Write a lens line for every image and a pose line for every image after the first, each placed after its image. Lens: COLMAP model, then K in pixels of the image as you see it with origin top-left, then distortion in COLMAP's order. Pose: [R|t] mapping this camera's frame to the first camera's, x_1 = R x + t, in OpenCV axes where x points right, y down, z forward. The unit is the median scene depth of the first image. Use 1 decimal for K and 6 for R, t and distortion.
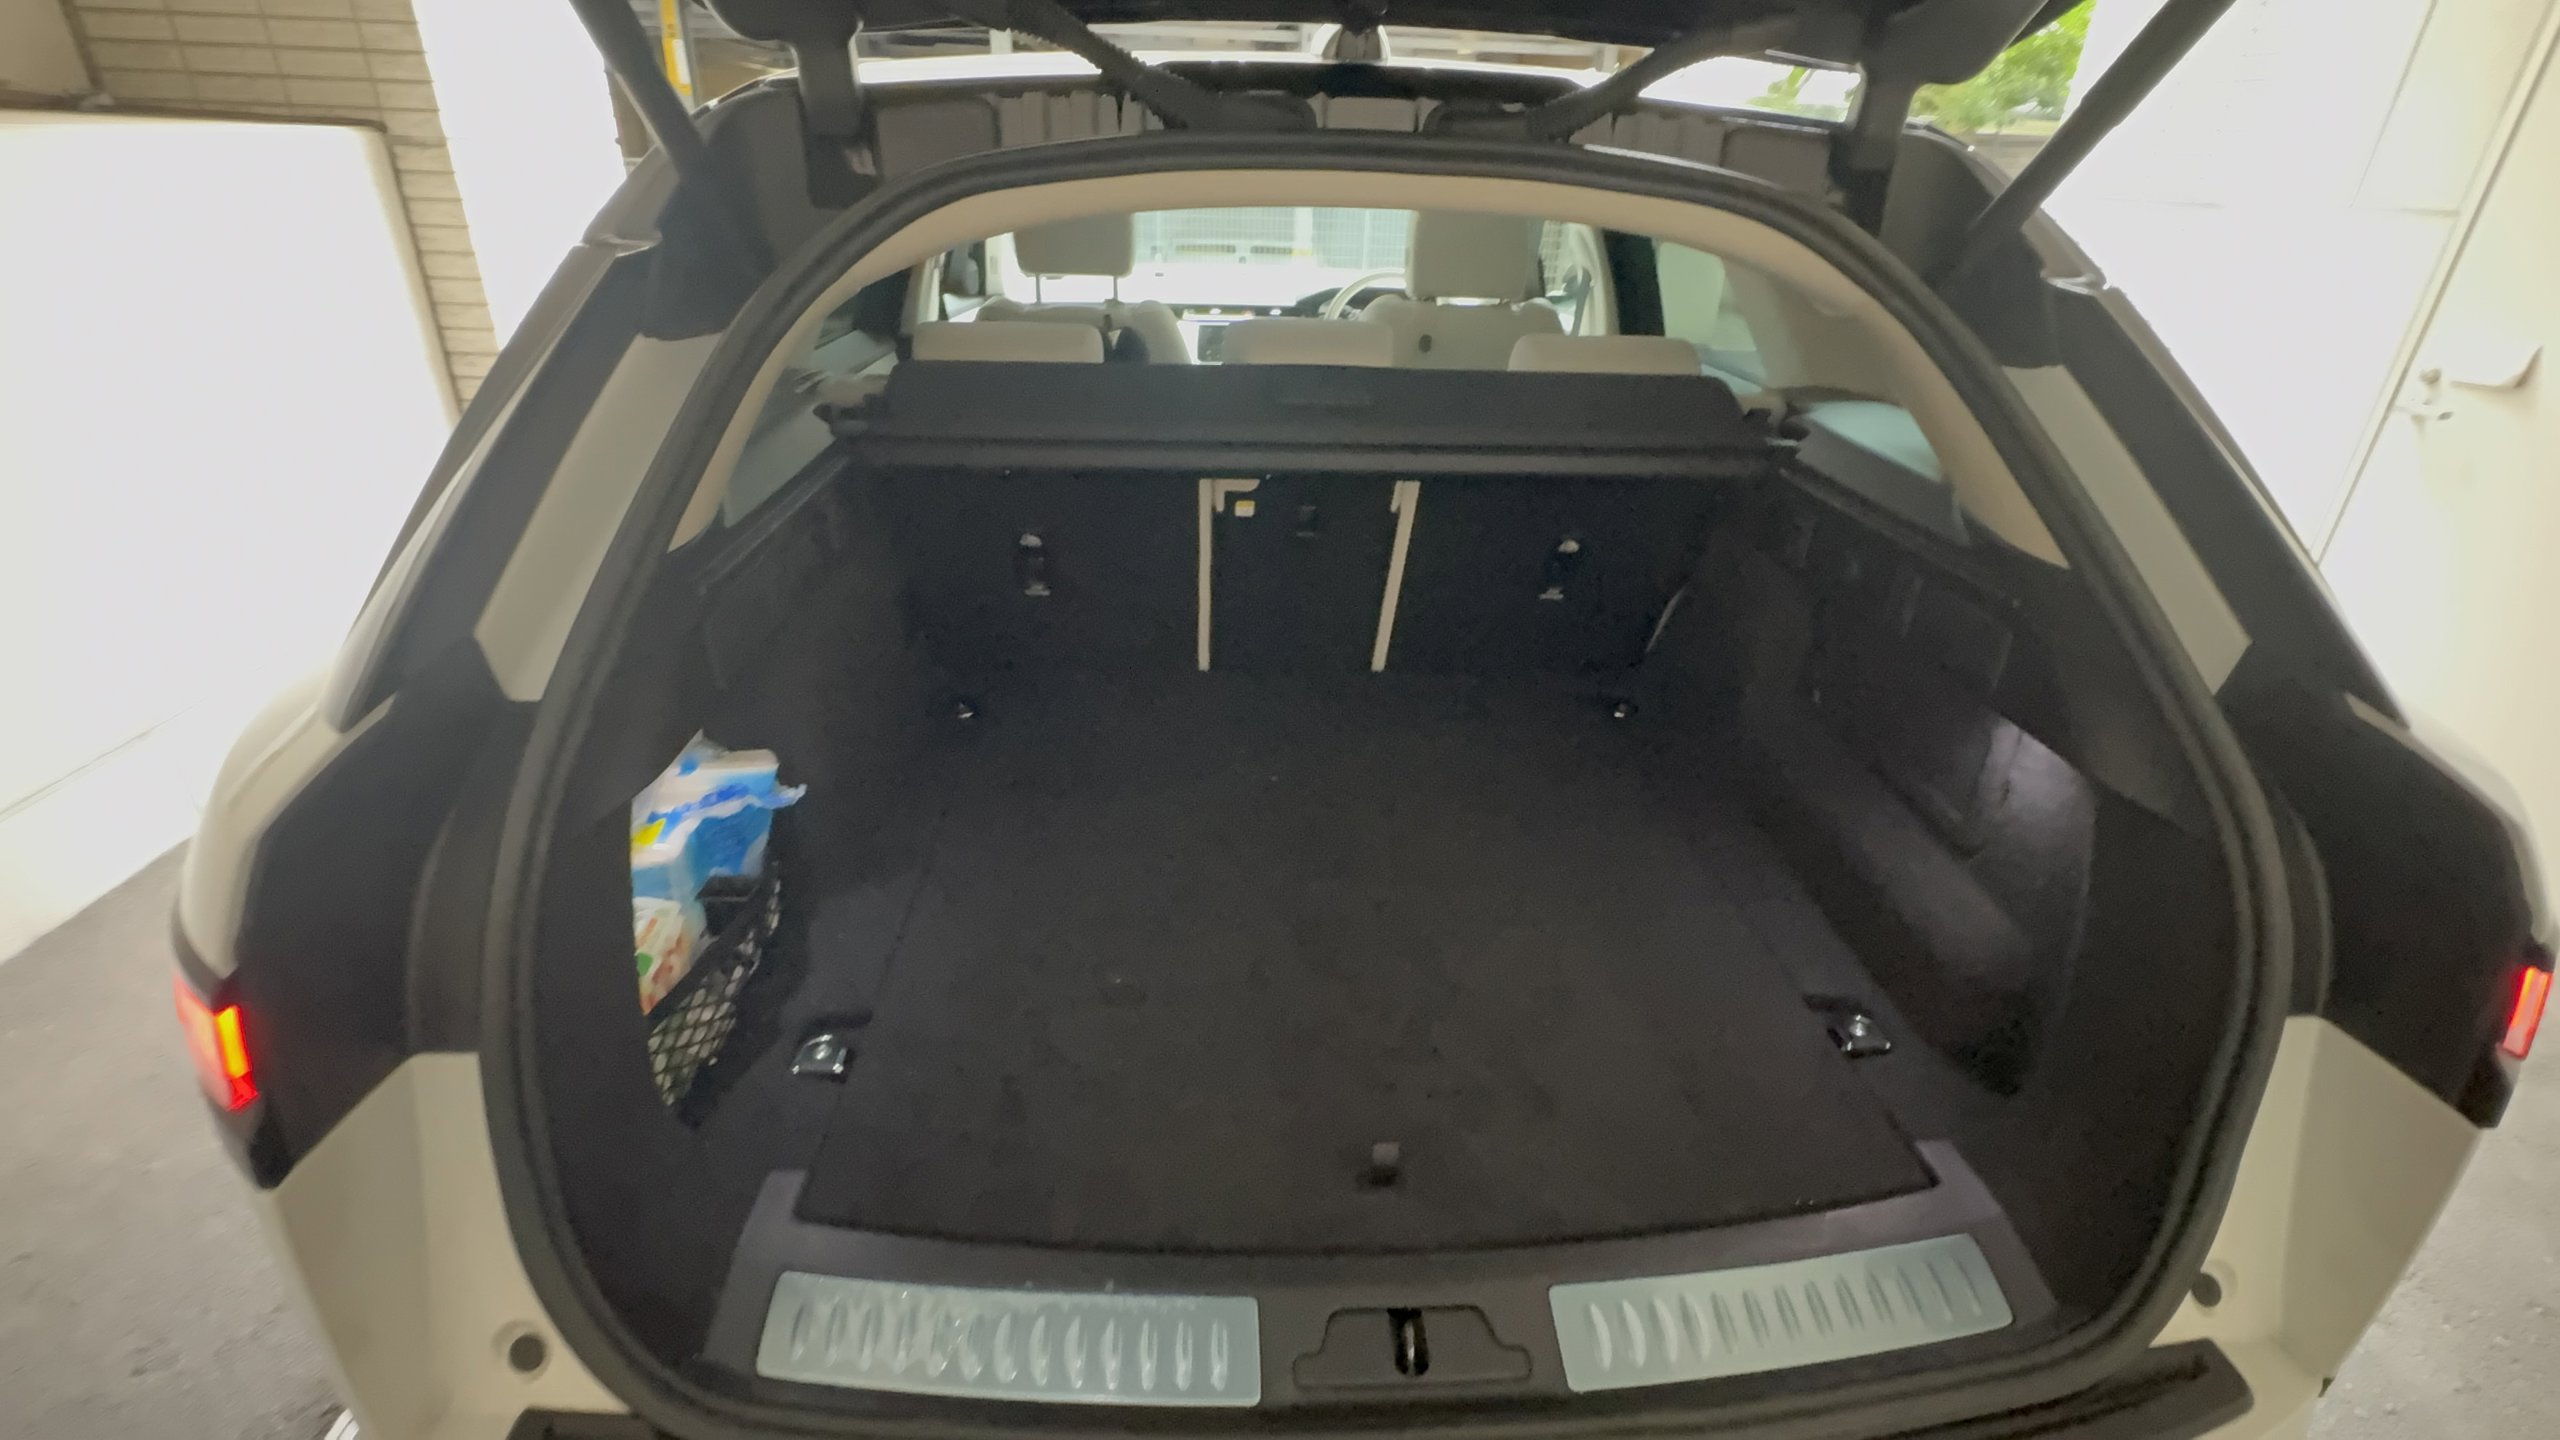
lens RADIAL K [[1188.5, 0, 1270.9], [0, 1188.5, 738.4], [0, 0, 1]] dist [0.000088, -0.000564]
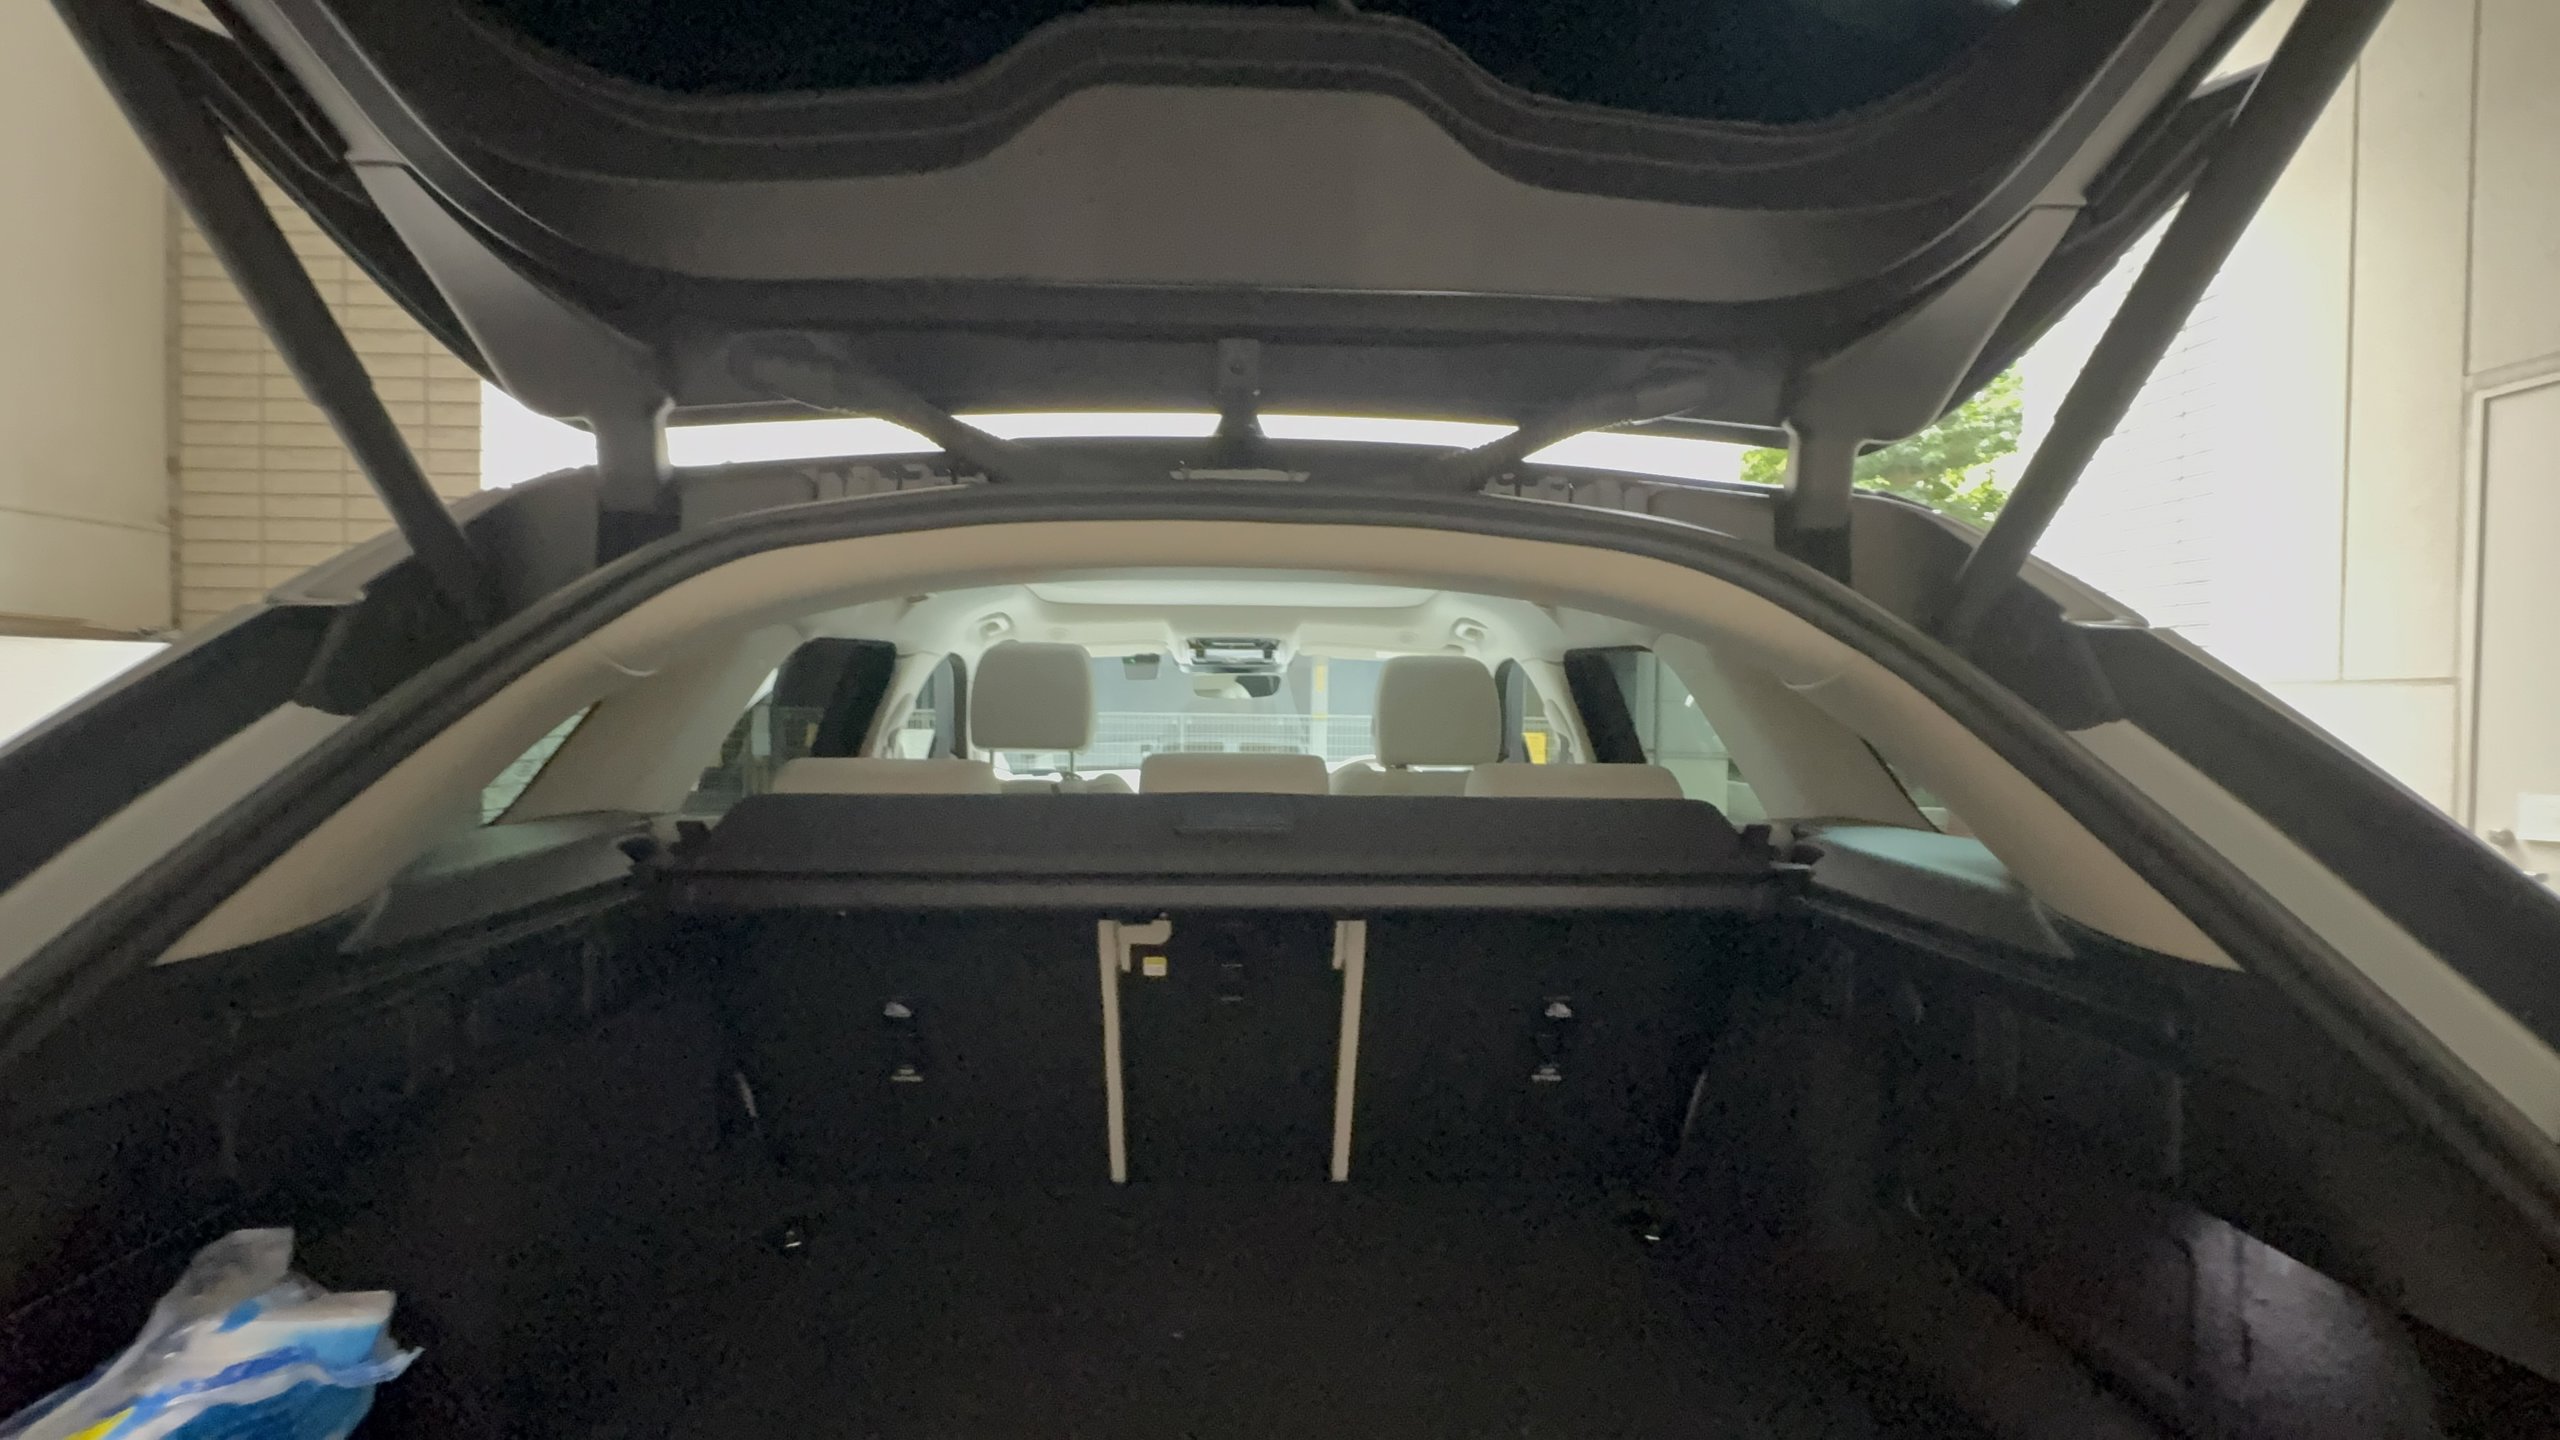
lens RADIAL K [[1188.5, 0, 1284.7], [0, 1188.5, 717.8], [0, 0, 1]] dist [0.000088, -0.000564]
pose [[0.999712, -0.016090, -0.017812, 0.100125], [0.006737, 0.900323, -0.435171, 0.012677], [0.023038, 0.434925, 0.900172, 0.217973]]
